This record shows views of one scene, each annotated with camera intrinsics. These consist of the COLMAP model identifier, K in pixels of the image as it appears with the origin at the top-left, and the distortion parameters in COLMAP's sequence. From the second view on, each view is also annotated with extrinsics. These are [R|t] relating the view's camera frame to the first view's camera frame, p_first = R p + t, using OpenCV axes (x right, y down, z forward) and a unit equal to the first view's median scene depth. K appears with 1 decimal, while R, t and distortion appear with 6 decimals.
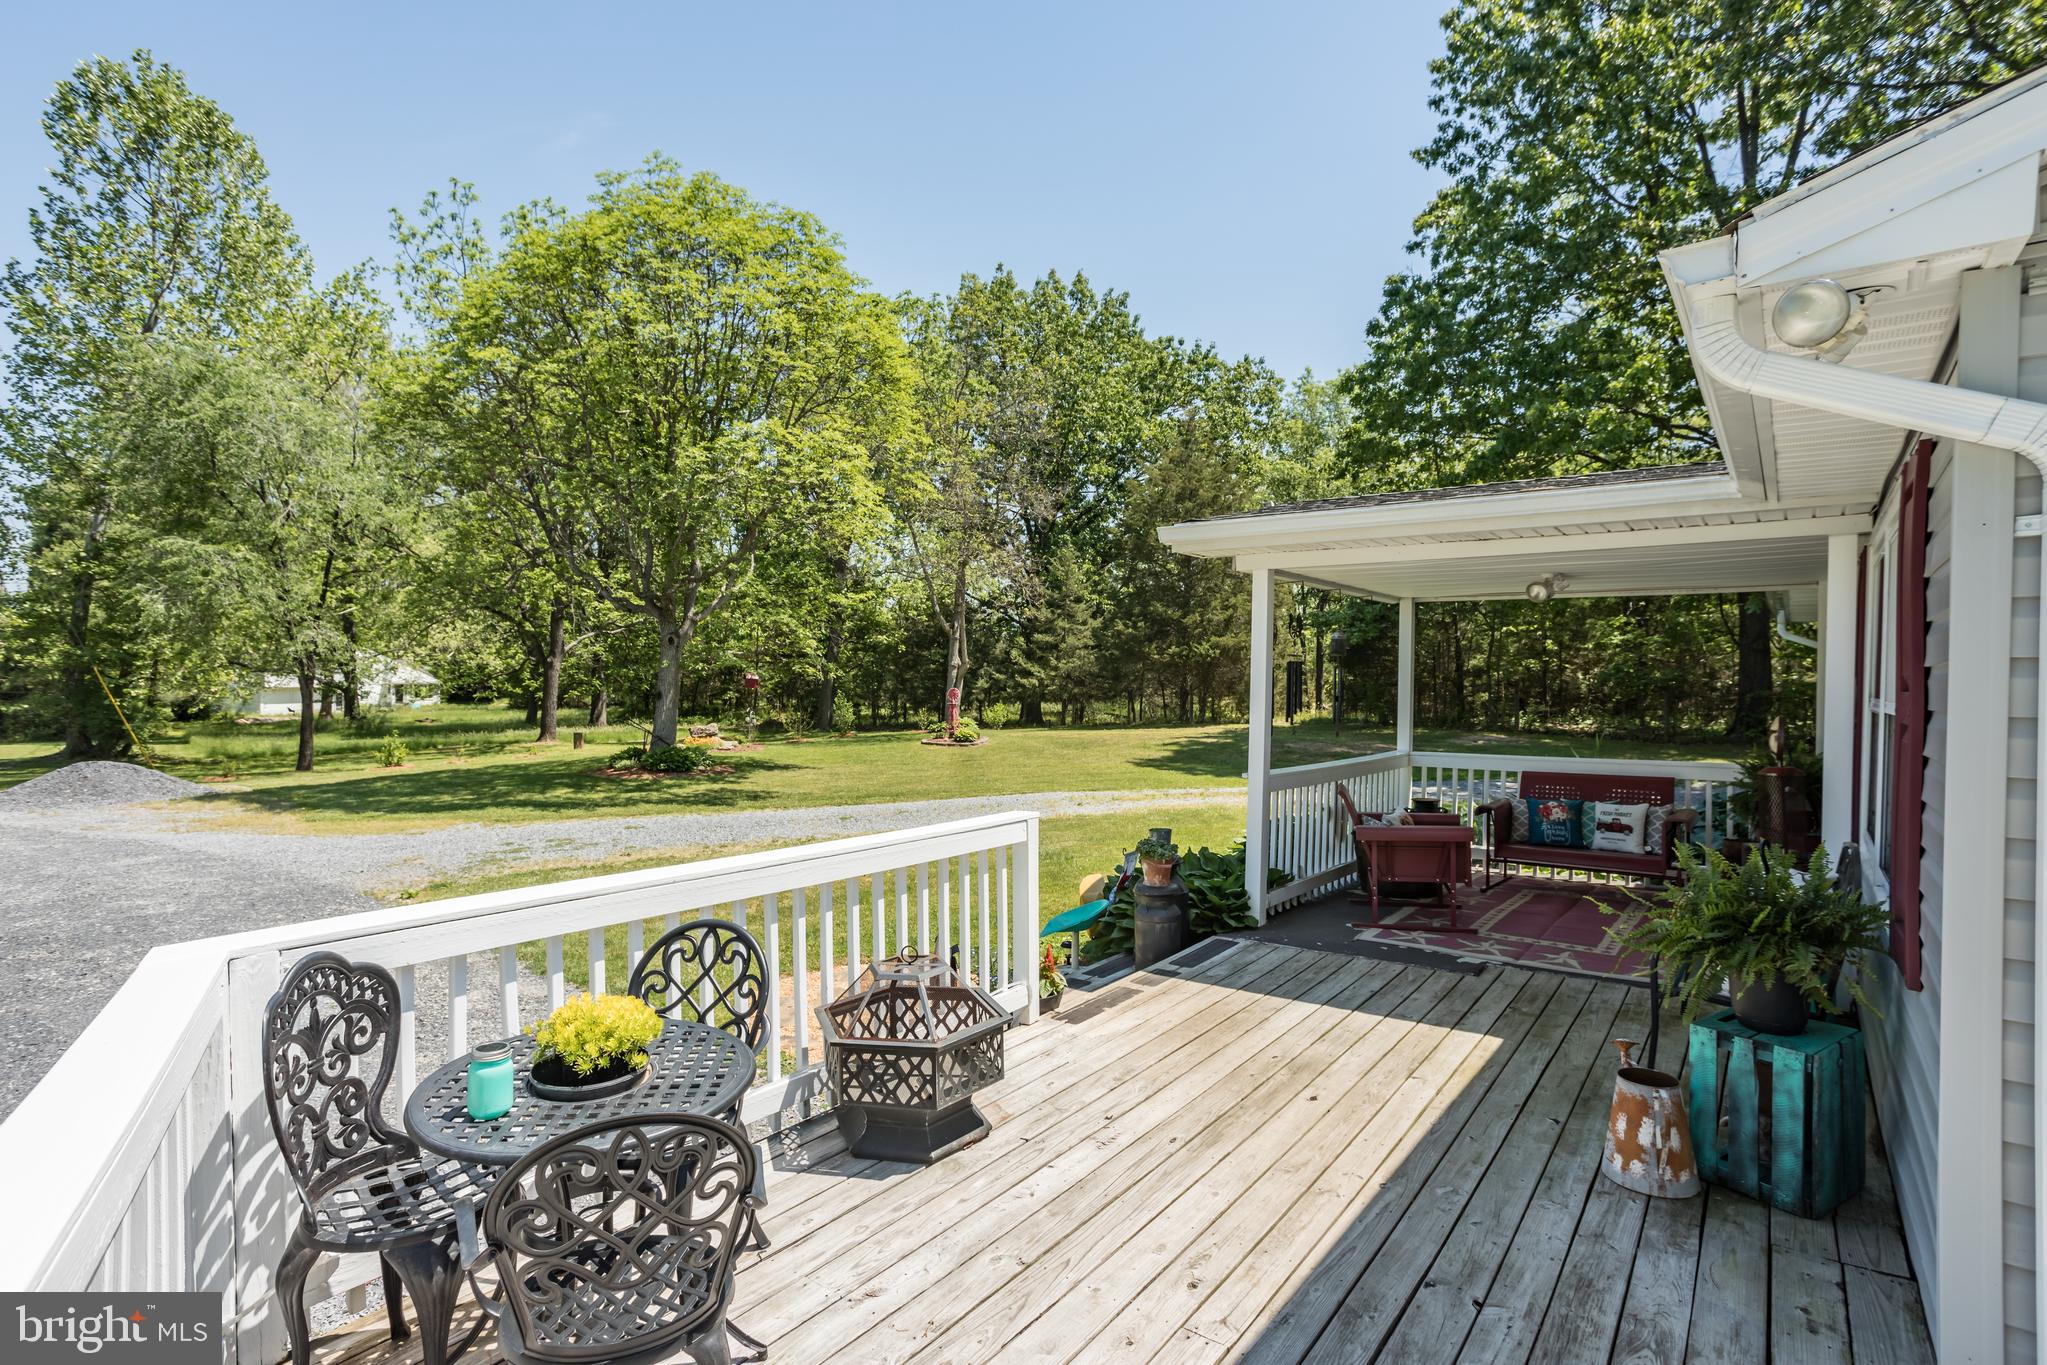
lens RADIAL K [[960.0, 0, 1023.5], [0, 960.0, 682.5], [0, 0, 1]] dist [-0.024750, 0.007536]
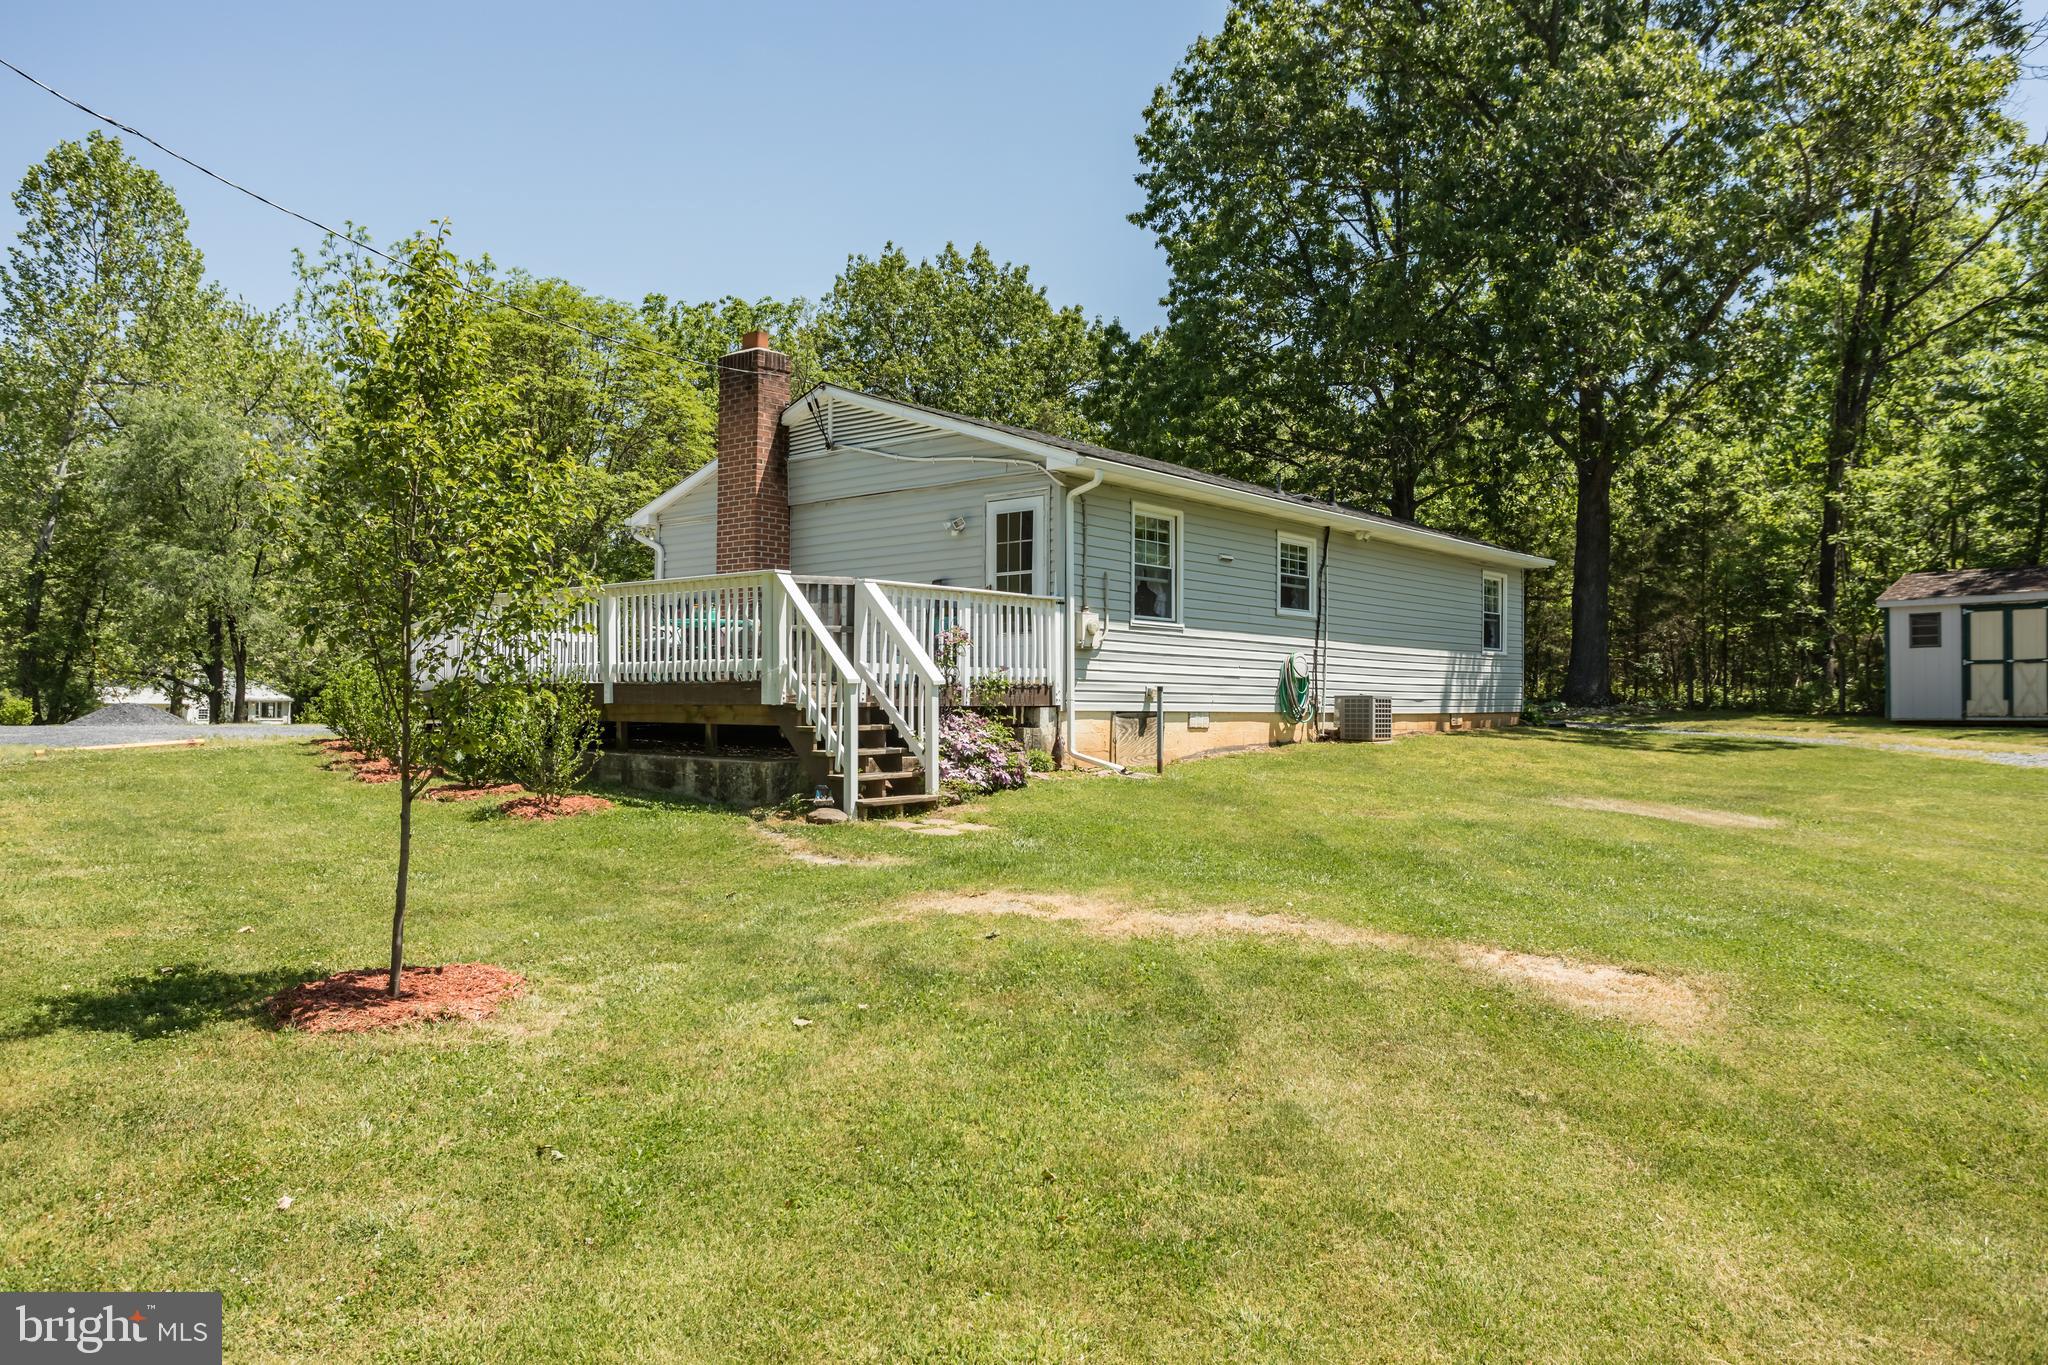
lens RADIAL K [[1350.8, 0, 1024.0], [0, 1350.8, 682.5], [0, 0, 1]] dist [-0.001639, -0.006226]
pose [[0.999326, -0.009612, -0.035427, 0.288874], [0.008765, 0.999674, -0.023989, 0.072751], [0.035646, 0.023662, 0.999084, -0.638297]]
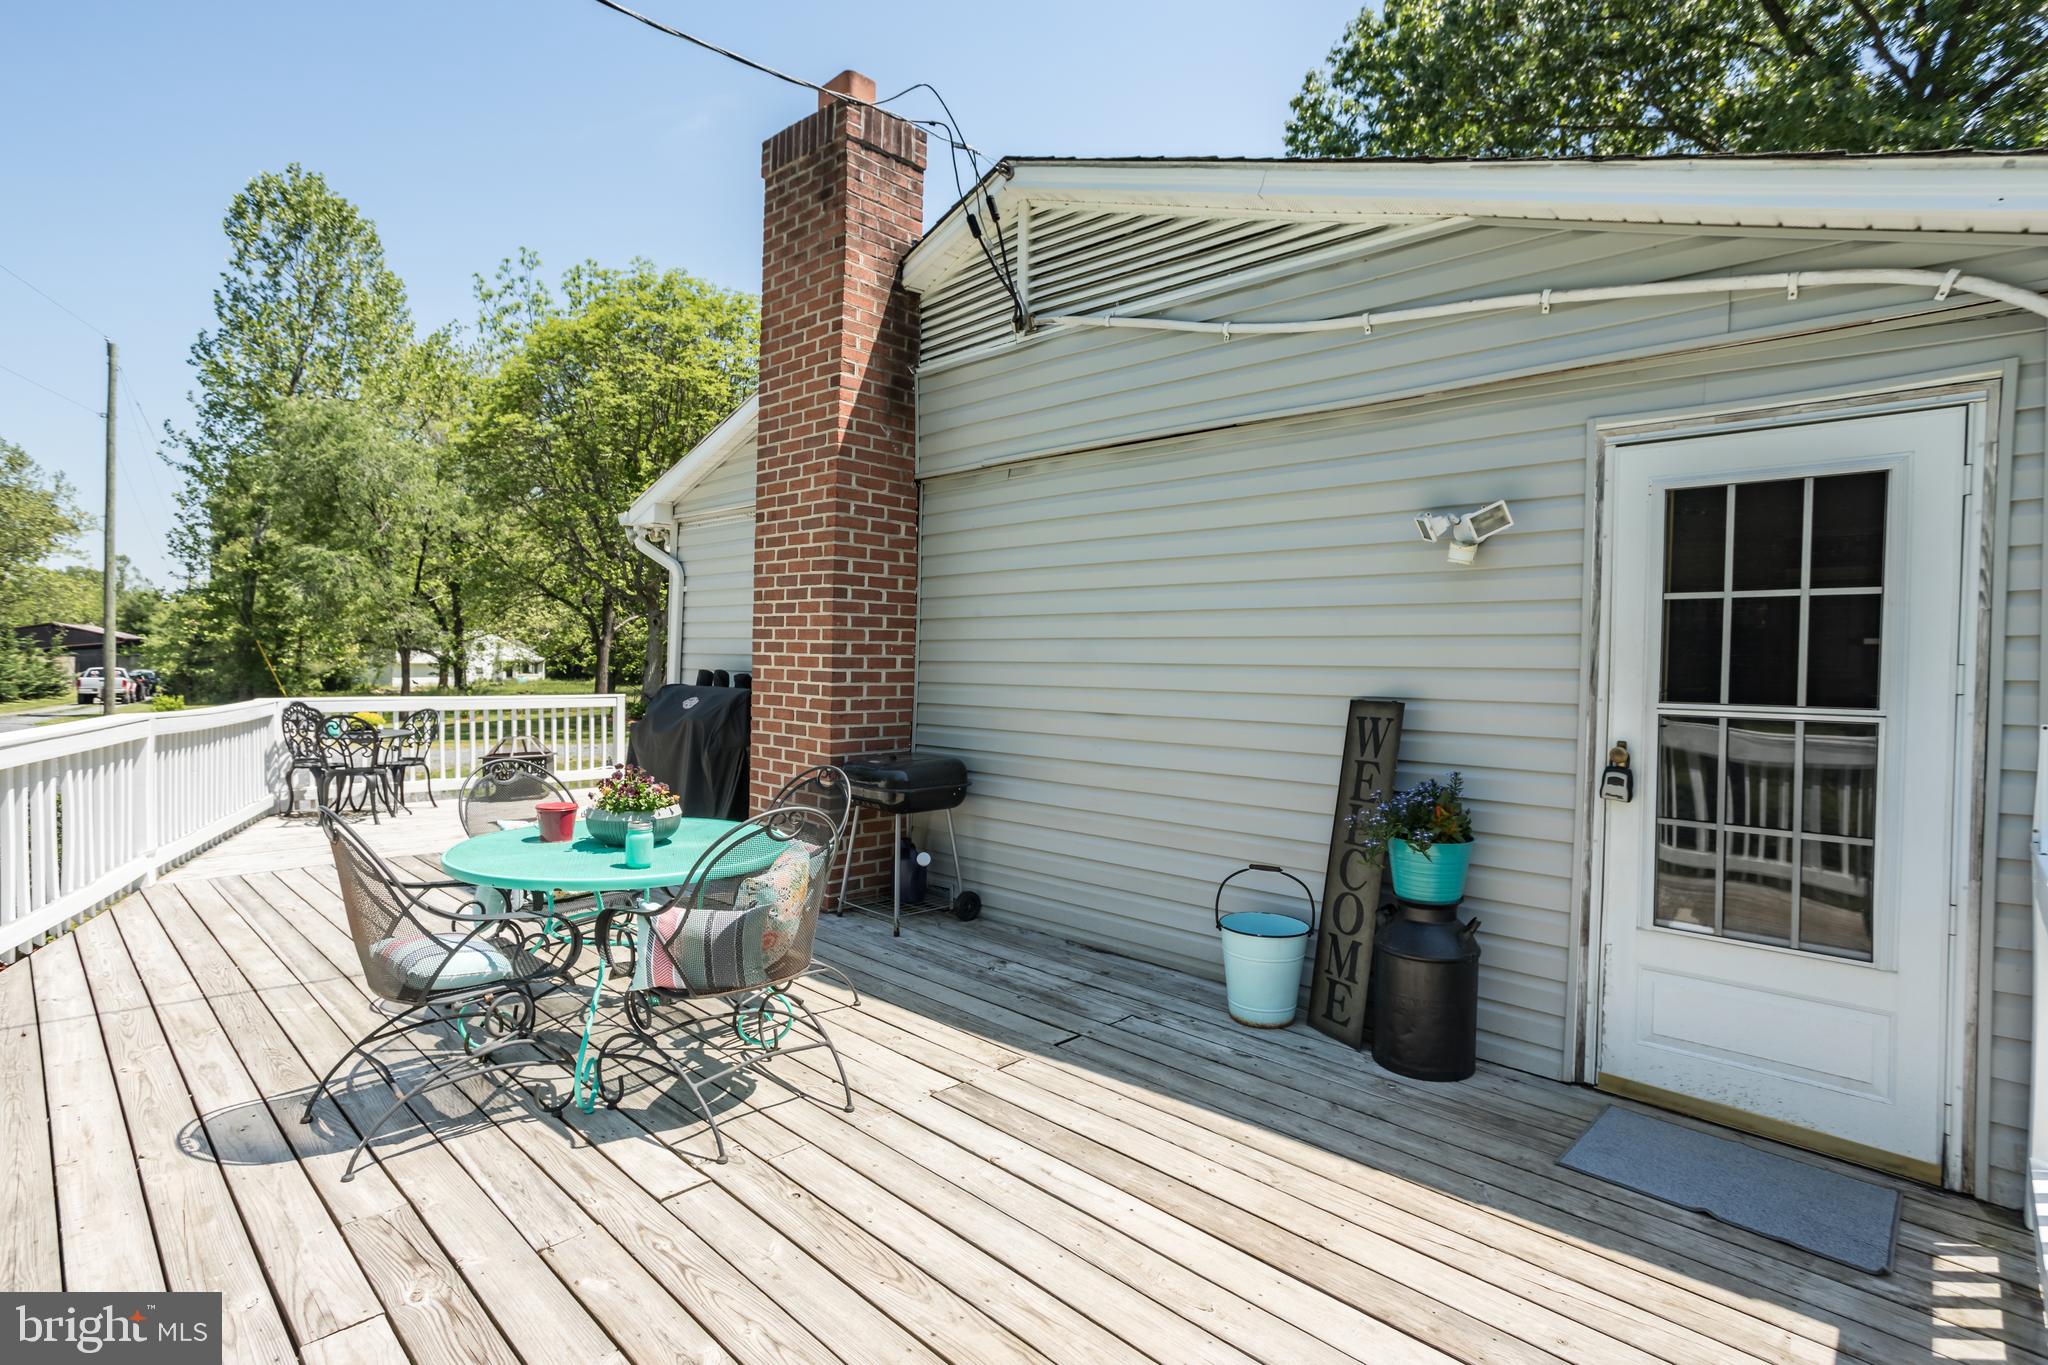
lens RADIAL K [[959.1, 0, 1024.0], [0, 959.1, 682.5], [0, 0, 1]] dist [-0.027358, 0.000723]
pose [[0.995209, 0.010252, -0.097235, 0.195688], [-0.008685, 0.999826, 0.016529, 0.009837], [0.097388, -0.015605, 0.995124, -0.192606]]
